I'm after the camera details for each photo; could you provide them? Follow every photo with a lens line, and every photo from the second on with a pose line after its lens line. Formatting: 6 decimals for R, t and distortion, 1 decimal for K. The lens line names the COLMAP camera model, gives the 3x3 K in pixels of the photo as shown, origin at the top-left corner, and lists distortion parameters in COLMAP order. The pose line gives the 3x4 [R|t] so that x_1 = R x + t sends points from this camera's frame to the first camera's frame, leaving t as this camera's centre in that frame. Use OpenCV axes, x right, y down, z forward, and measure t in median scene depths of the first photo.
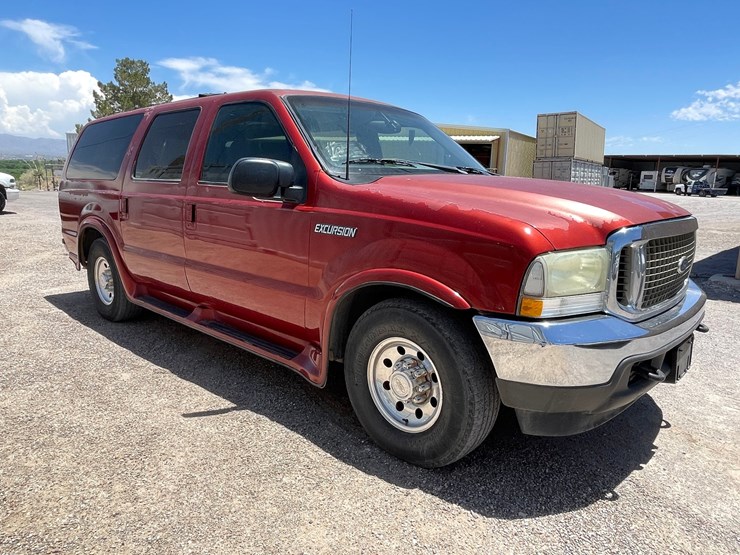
lens RADIAL K [[599.2, 0, 370.0], [0, 599.2, 277.5], [0, 0, 1]] dist [-0.001754, -0.006492]
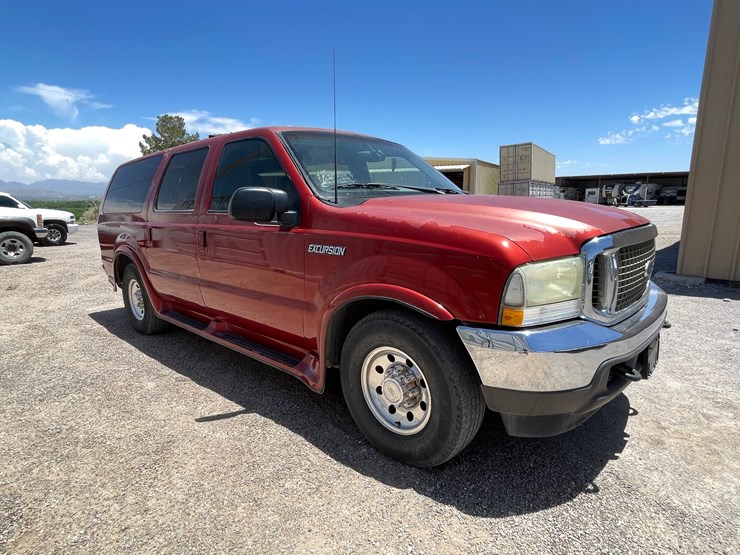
lens RADIAL K [[476.7, 0, 368.6], [0, 476.7, 272.4], [0, 0, 1]] dist [-0.002160, 0.000513]
pose [[0.999174, -0.040495, -0.003415, 0.018752], [0.040412, 0.998952, -0.021466, -0.014648], [0.004281, 0.021310, 0.999764, 0.124414]]
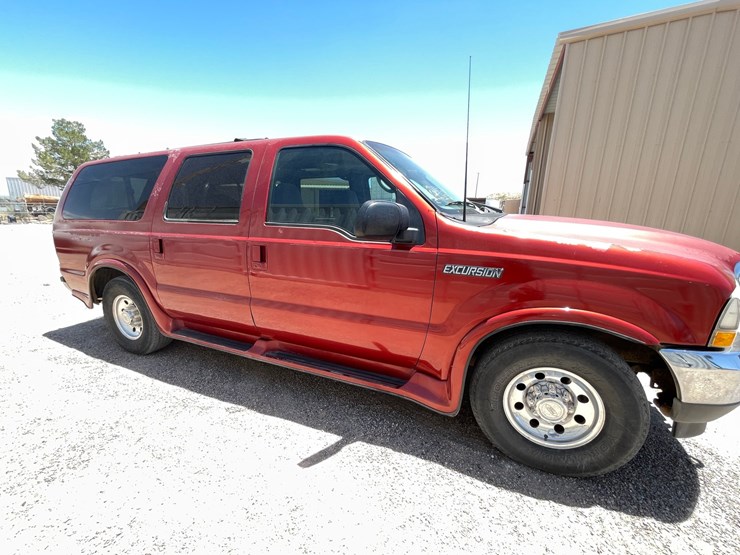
lens RADIAL K [[329.9, 0, 375.0], [0, 329.9, 276.8], [0, 0, 1]] dist [-0.000598, -0.000042]
pose [[0.927268, -0.082432, 0.365211, -0.401742], [0.069052, 0.996381, 0.049571, -0.103062], [-0.367976, -0.020747, 0.929604, 0.501144]]
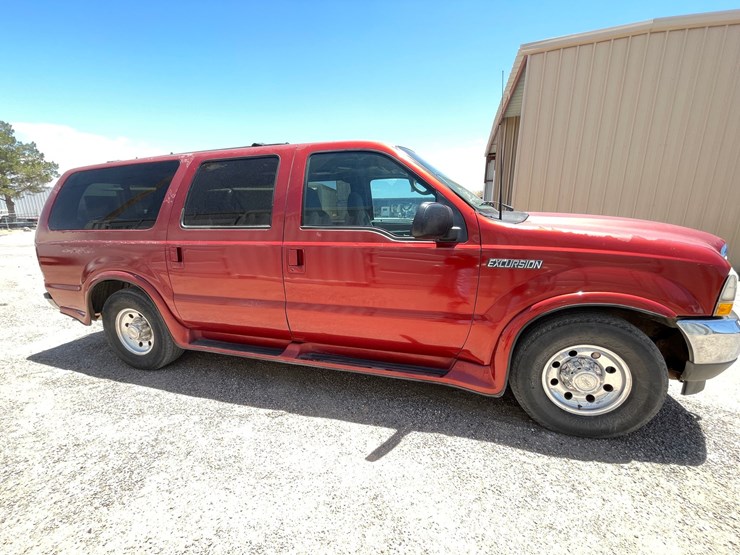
lens RADIAL K [[331.1, 0, 370.8], [0, 331.1, 277.0], [0, 0, 1]] dist [-0.001171, -0.000482]
pose [[0.868219, -0.127447, 0.479533, -0.576159], [0.113612, 0.991836, 0.057903, -0.115452], [-0.482998, 0.004208, 0.875611, 0.544031]]
